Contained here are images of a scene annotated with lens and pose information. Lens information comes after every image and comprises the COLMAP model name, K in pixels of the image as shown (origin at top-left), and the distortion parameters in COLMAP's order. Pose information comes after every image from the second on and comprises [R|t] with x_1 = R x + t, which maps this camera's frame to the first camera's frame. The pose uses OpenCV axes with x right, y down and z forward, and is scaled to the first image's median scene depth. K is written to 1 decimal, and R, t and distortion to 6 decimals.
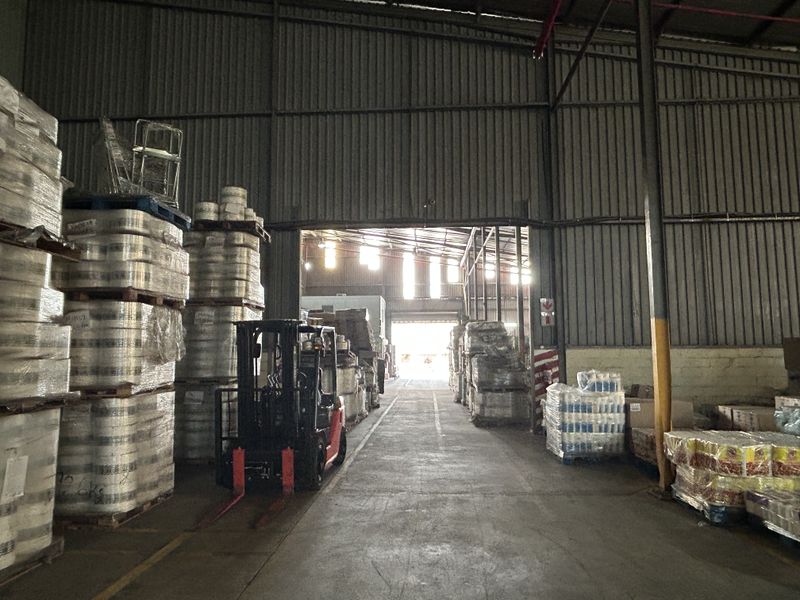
lens RADIAL K [[569.6, 0, 400.0], [0, 569.6, 300.0], [0, 0, 1]] dist [0.002726, -0.000130]
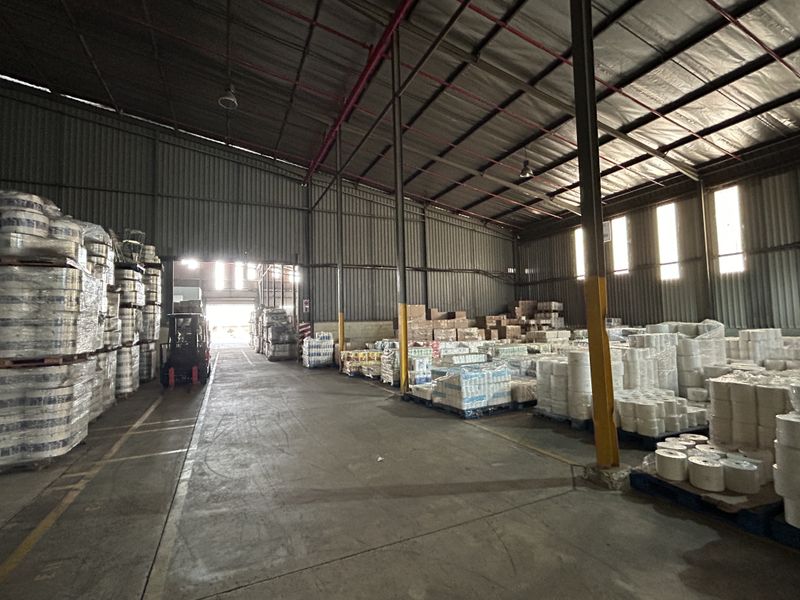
lens RADIAL K [[382.3, 0, 401.0], [0, 382.3, 297.0], [0, 0, 1]] dist [-0.000181, 0.000934]
pose [[0.888986, 0.013099, 0.457747, -0.090295], [-0.023822, 0.999560, 0.017661, -0.048800], [-0.457314, -0.026605, 0.888907, -0.475921]]
